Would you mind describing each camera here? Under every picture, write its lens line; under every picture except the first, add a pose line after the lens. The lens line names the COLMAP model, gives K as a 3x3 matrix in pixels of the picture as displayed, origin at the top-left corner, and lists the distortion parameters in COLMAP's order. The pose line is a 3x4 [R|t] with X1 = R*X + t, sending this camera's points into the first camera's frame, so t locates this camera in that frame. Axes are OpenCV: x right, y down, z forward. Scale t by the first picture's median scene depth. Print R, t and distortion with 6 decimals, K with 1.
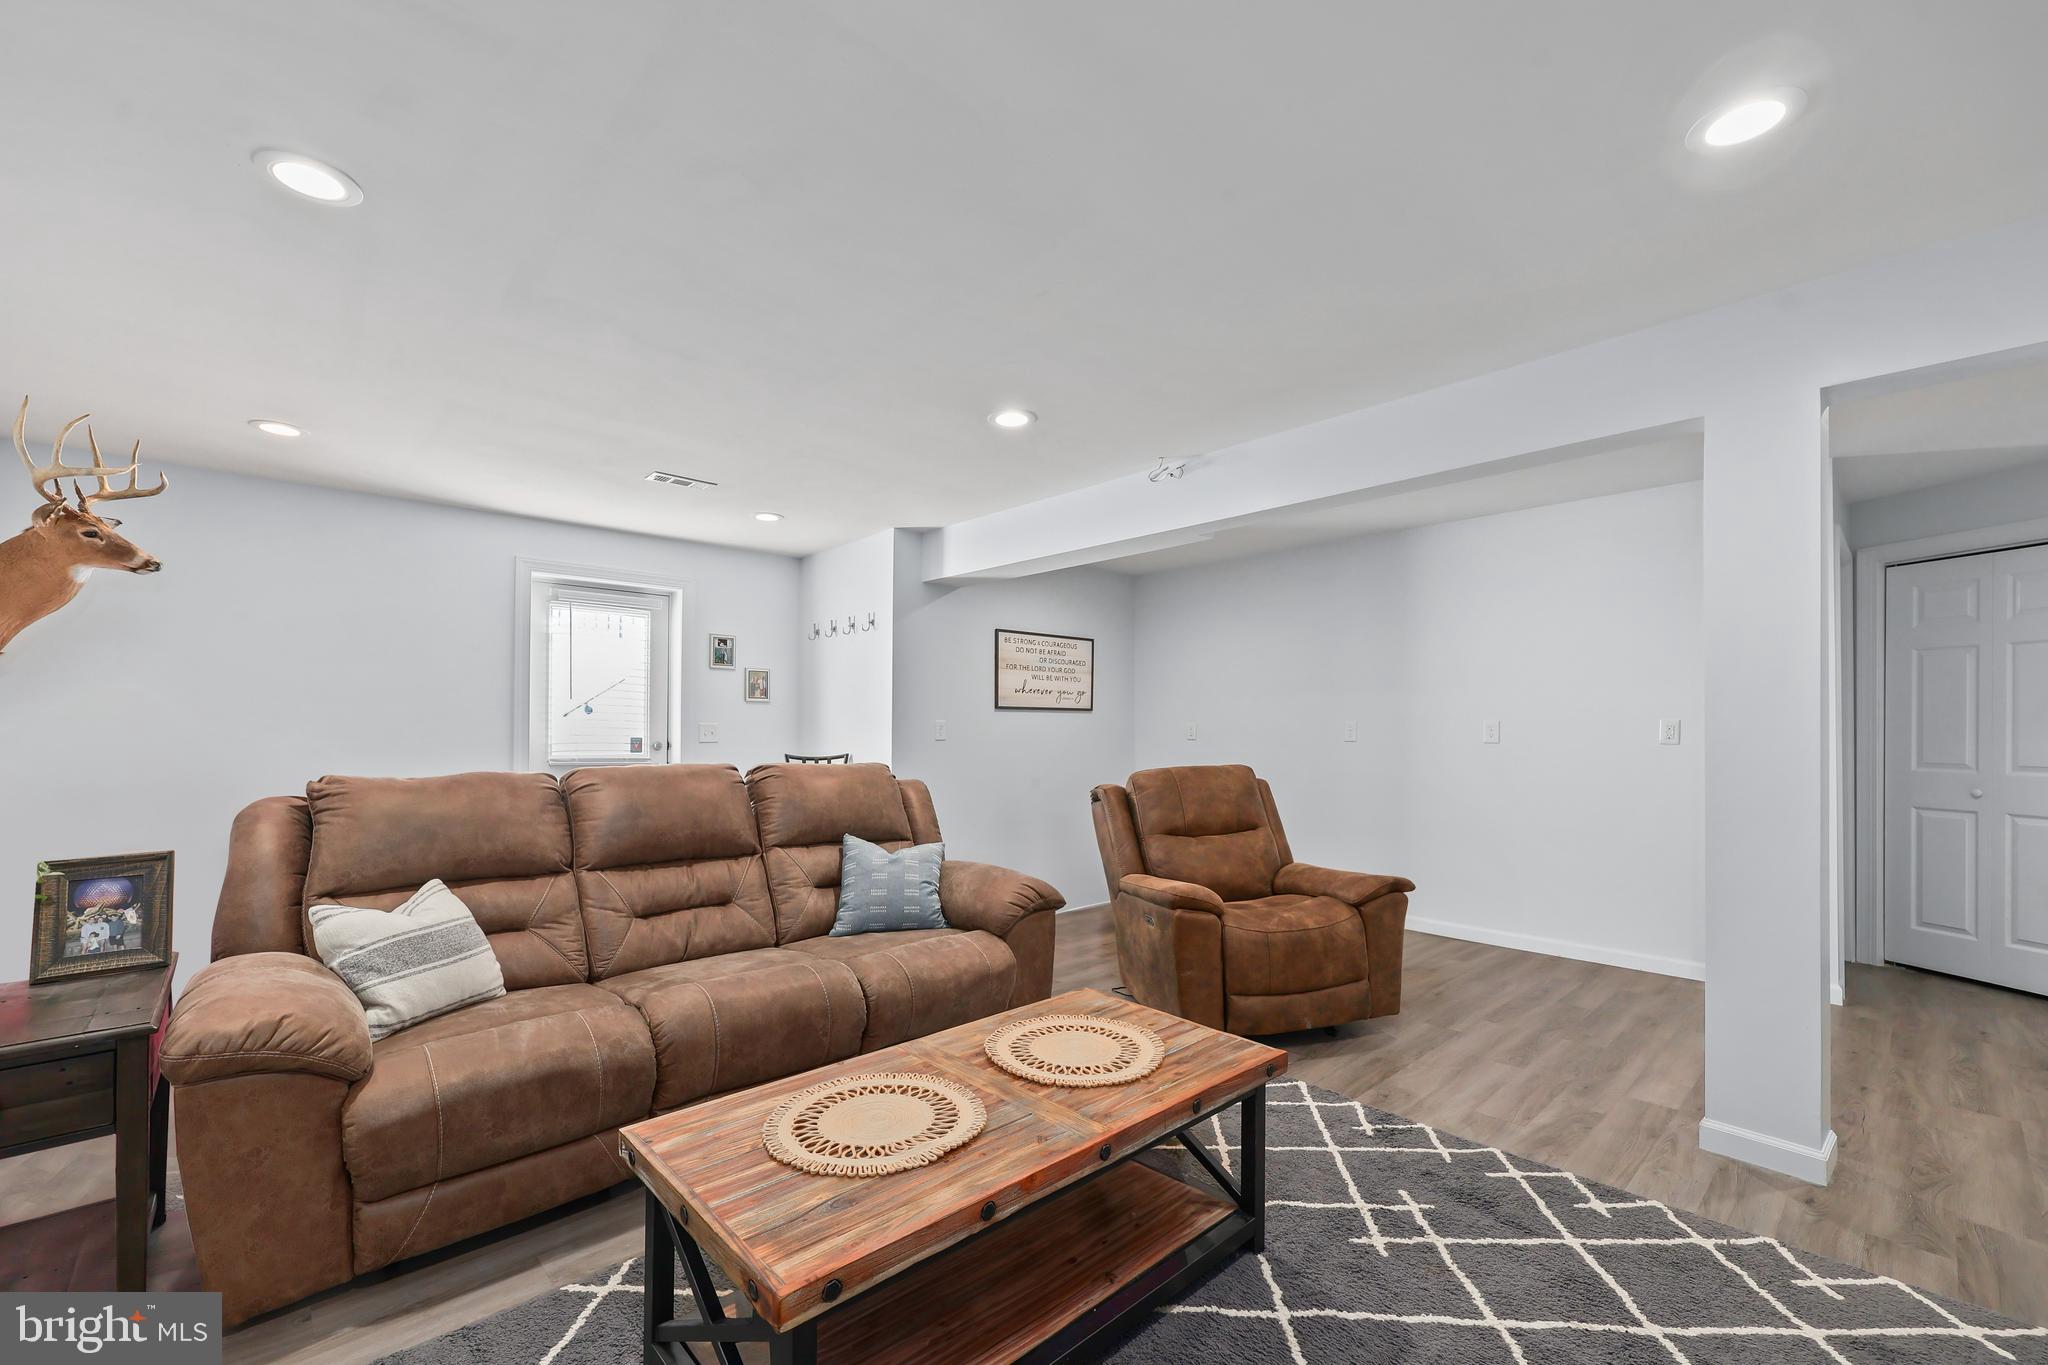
lens RADIAL K [[850.6, 0, 1034.6], [0, 850.6, 730.1], [0, 0, 1]] dist [0.000746, 0.000107]
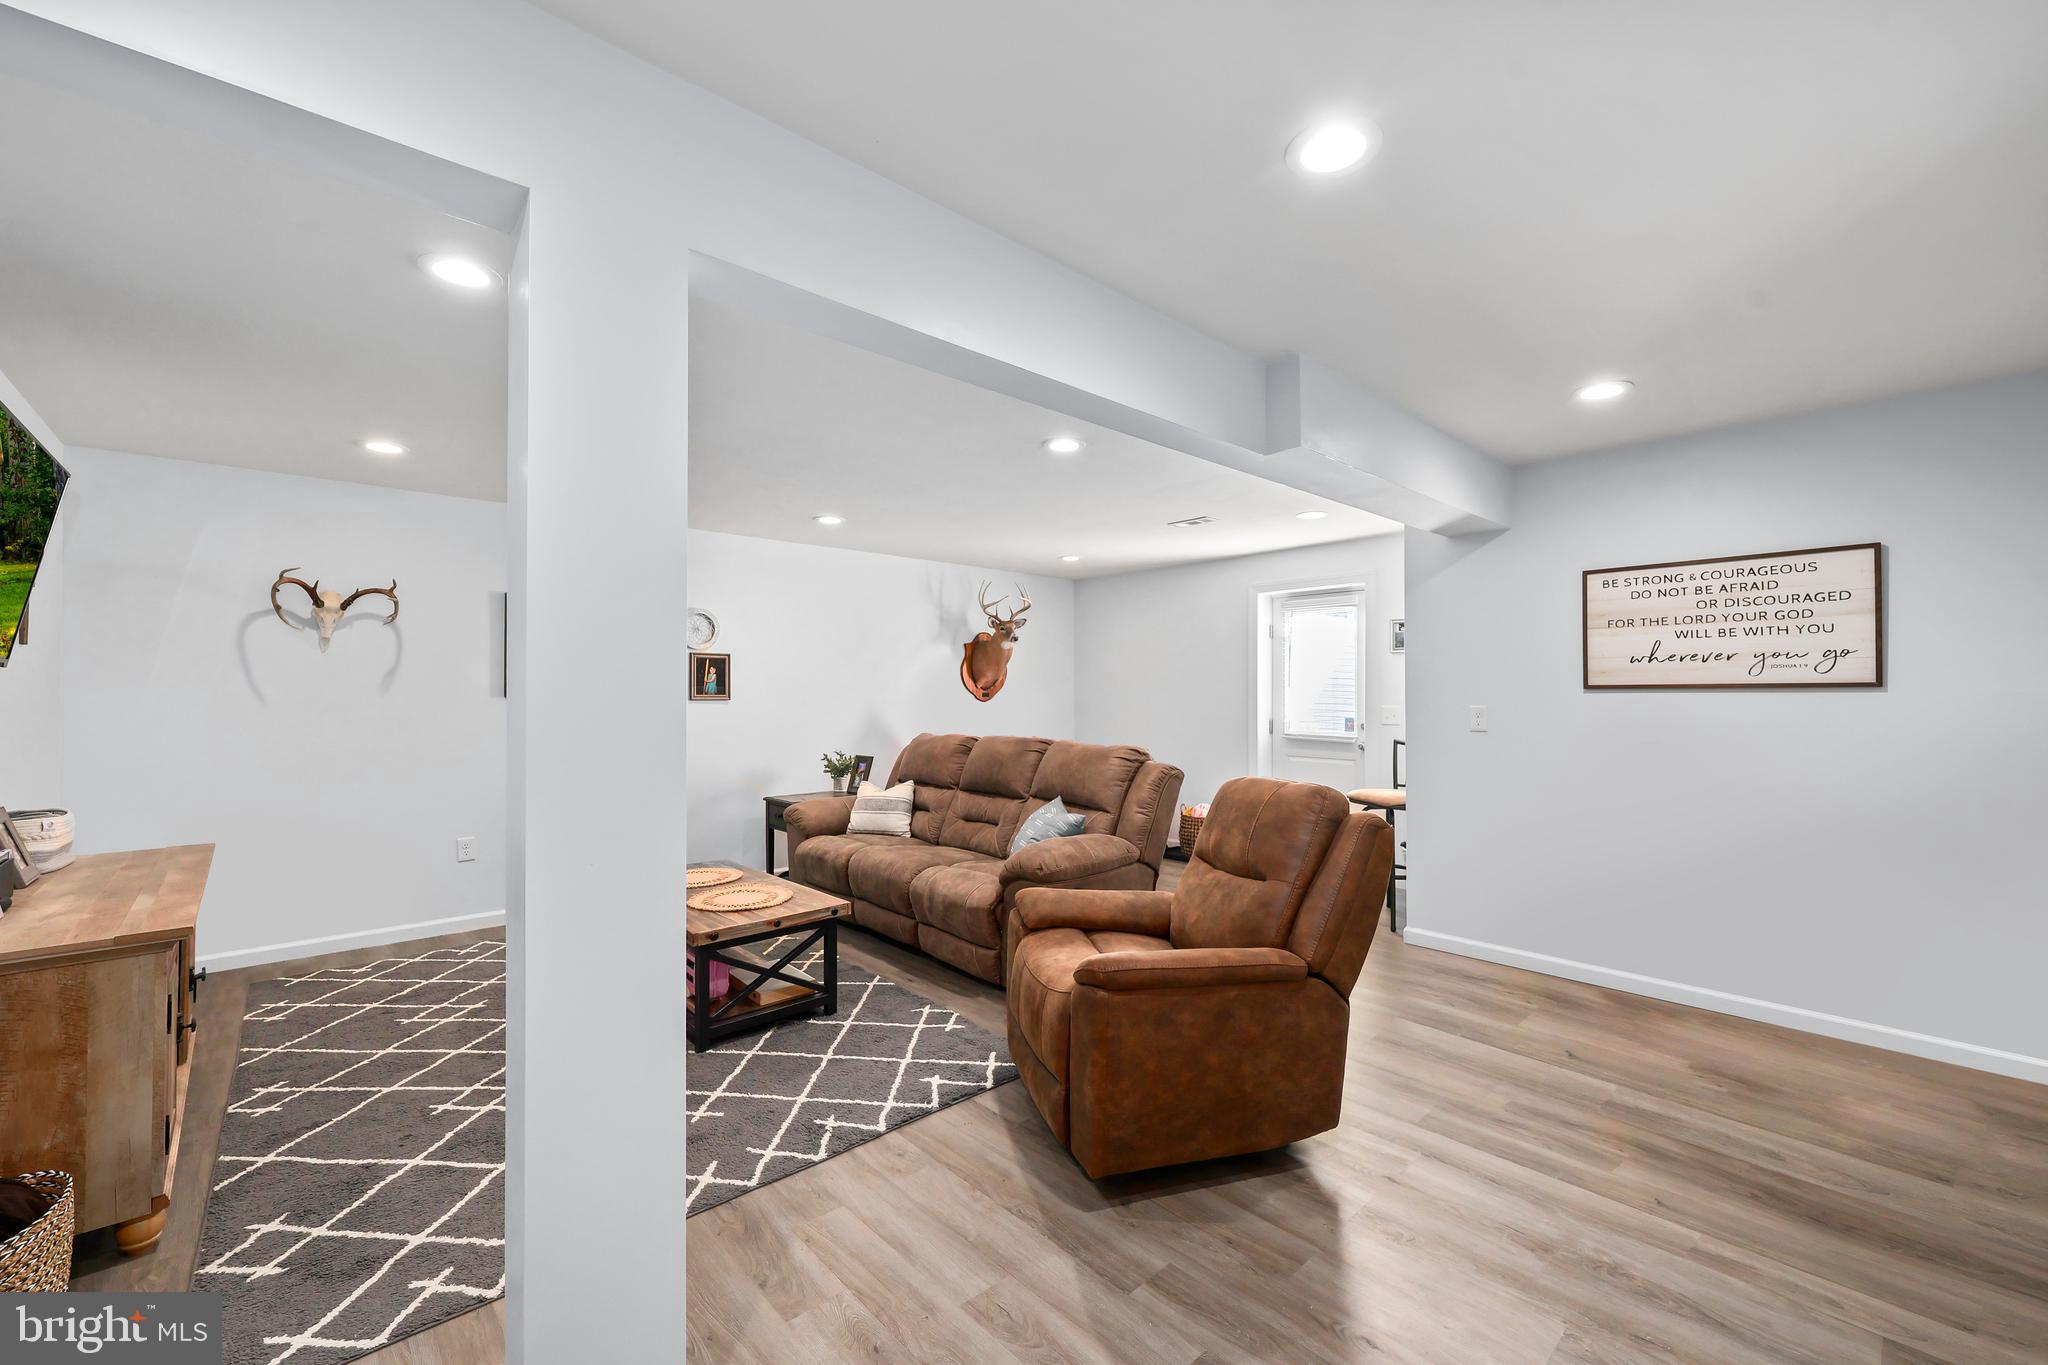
lens RADIAL K [[827.5, 0, 1026.3], [0, 827.5, 691.5], [0, 0, 1]] dist [0.000716, 0.000171]
pose [[-0.017123, -0.006046, -0.999835, 1.017802], [0.001845, 0.999980, -0.006078, -0.032257], [0.999852, -0.001949, -0.017112, 0.922795]]
